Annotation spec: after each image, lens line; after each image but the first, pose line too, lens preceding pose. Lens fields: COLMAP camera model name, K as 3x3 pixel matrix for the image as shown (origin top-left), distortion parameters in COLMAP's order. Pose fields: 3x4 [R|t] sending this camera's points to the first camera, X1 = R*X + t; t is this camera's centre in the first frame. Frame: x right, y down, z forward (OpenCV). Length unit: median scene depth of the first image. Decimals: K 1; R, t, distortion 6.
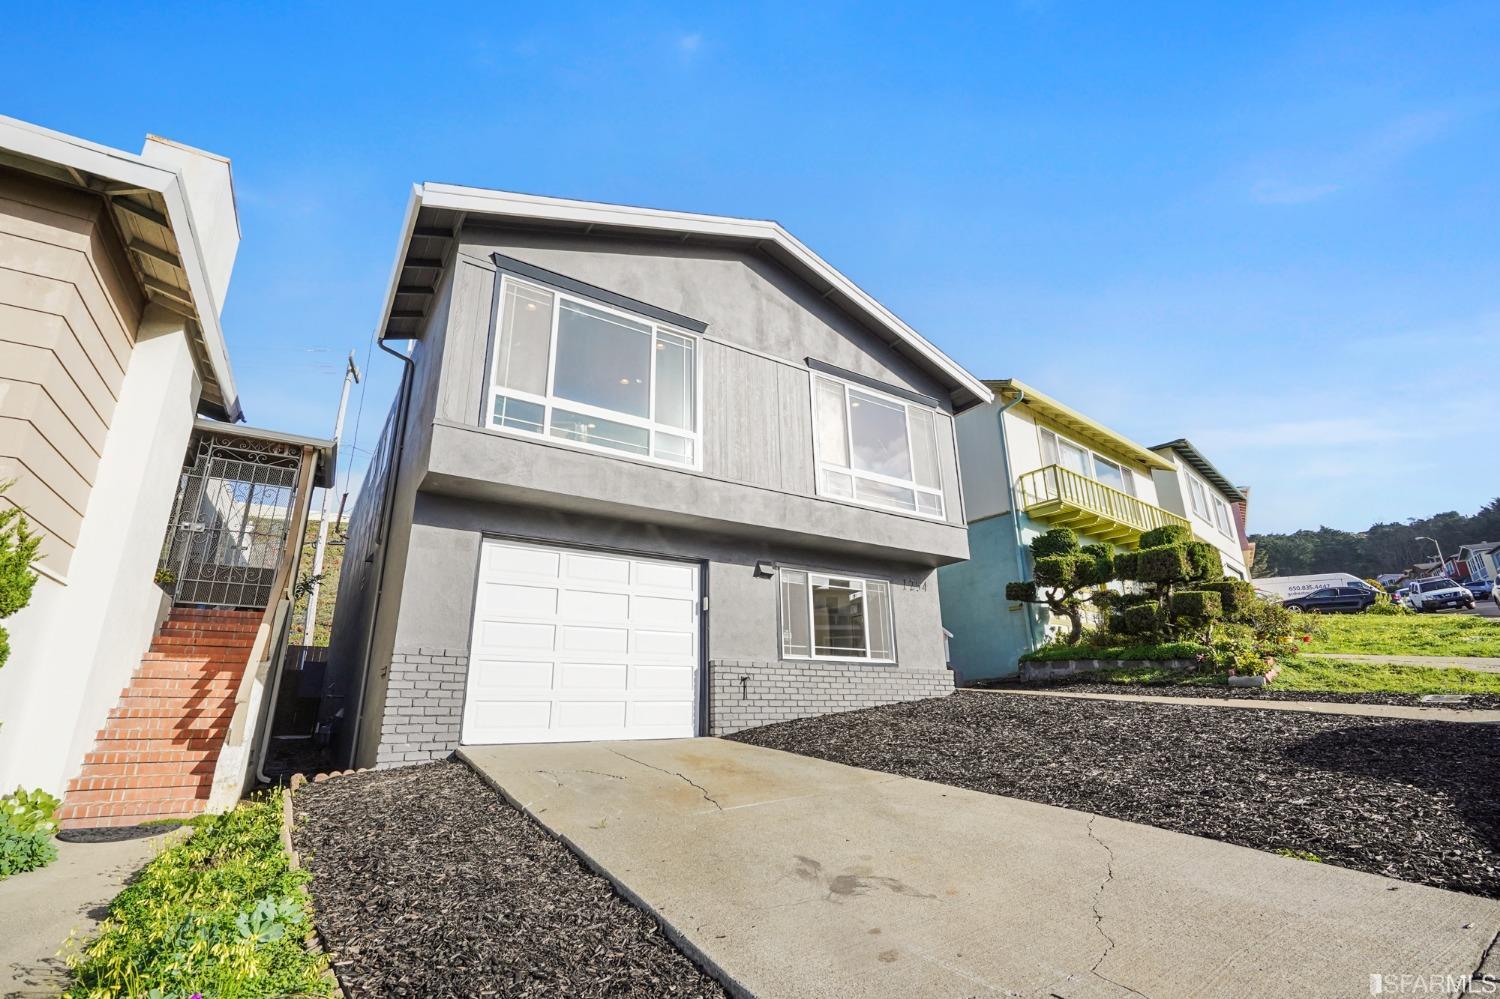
lens RADIAL K [[680.9, 0, 750.0], [0, 680.9, 499.5], [0, 0, 1]] dist [-0.001705, 0.000428]
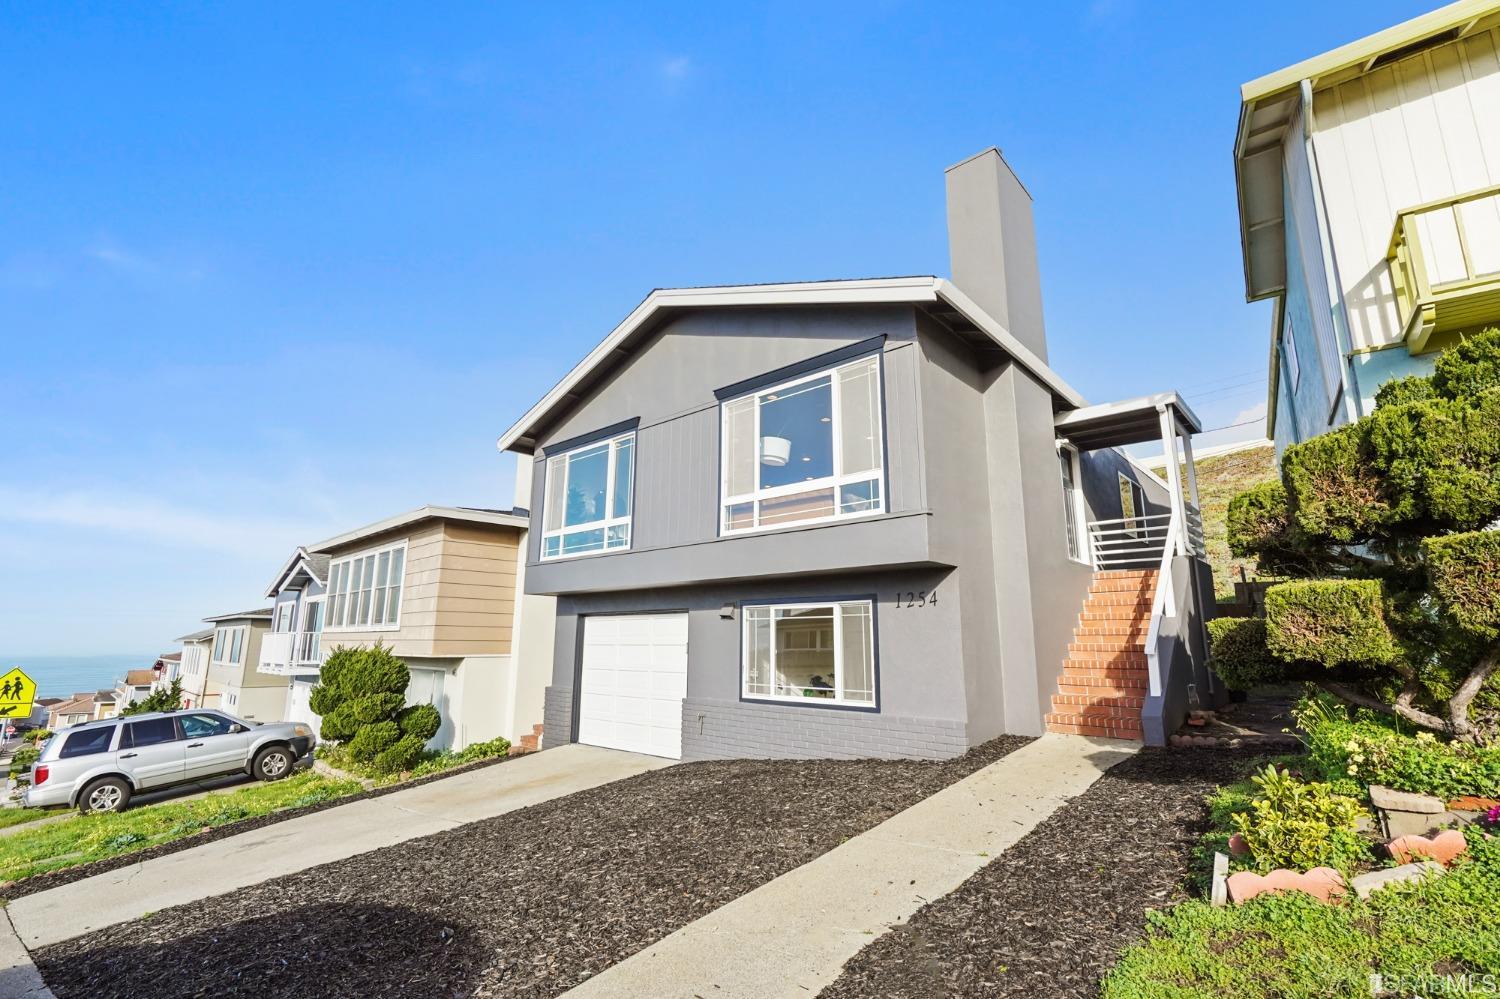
lens RADIAL K [[680.9, 0, 750.0], [0, 680.9, 499.5], [0, 0, 1]] dist [-0.001705, 0.000428]
pose [[0.262082, -0.183400, -0.947458, 0.958613], [0.289557, 0.951485, -0.104084, 0.053287], [0.920581, -0.247064, 0.302472, 0.689203]]
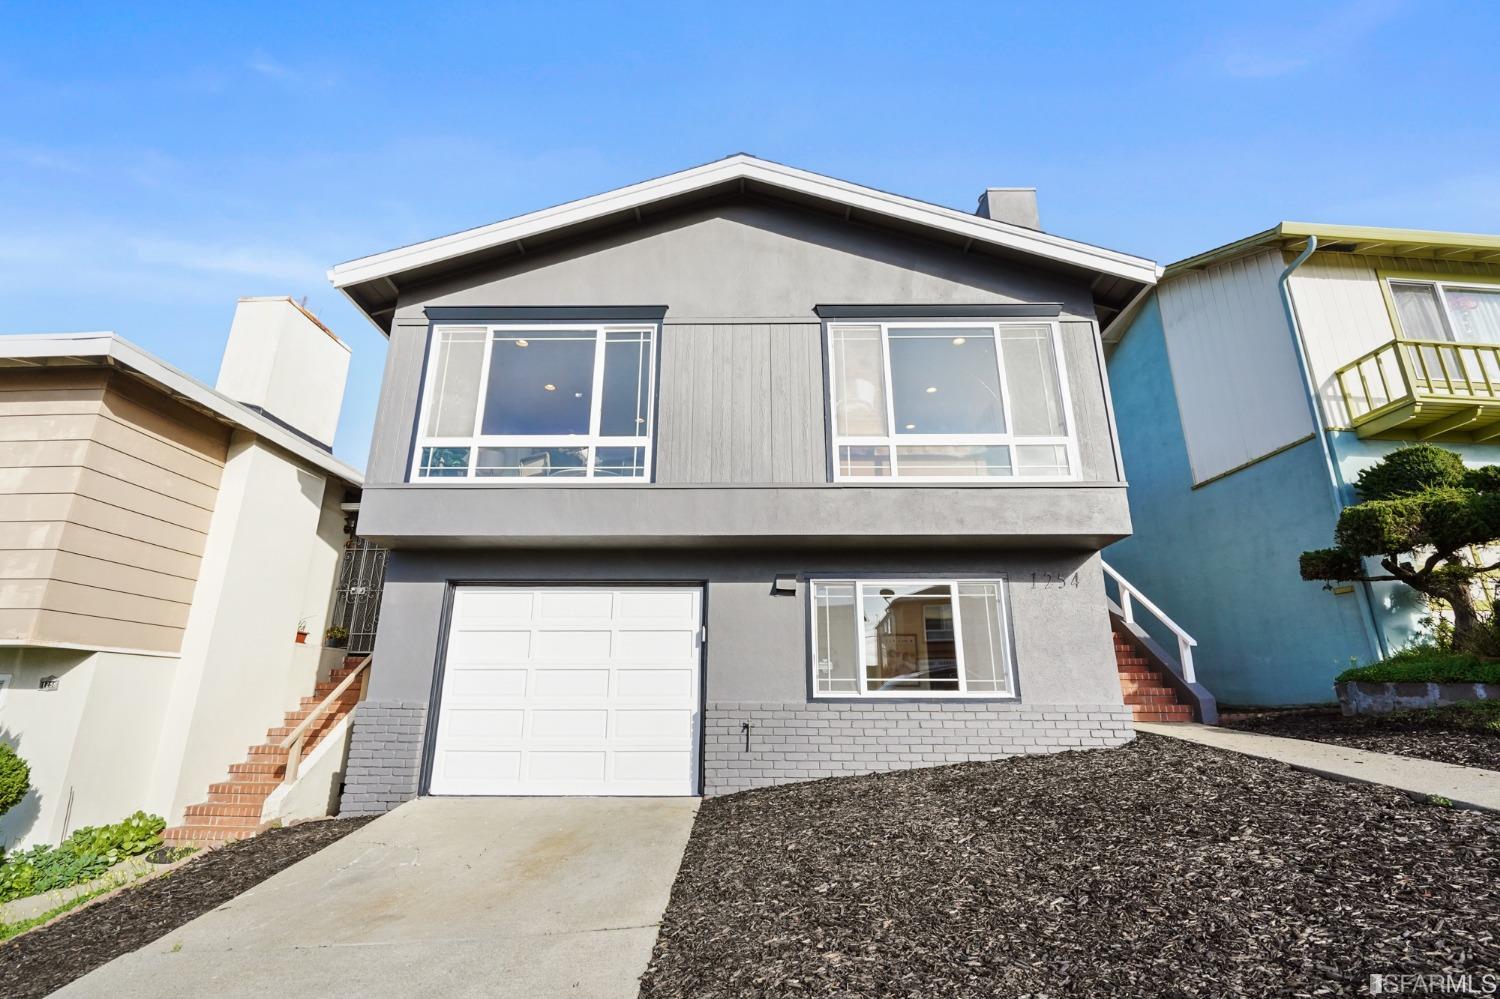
lens RADIAL K [[680.9, 0, 750.0], [0, 680.9, 499.5], [0, 0, 1]] dist [-0.001705, 0.000428]
pose [[0.830568, -0.146874, -0.537201, 0.391856], [0.157078, 0.987216, -0.027051, 0.017893], [0.534307, -0.061915, 0.843020, 0.283717]]
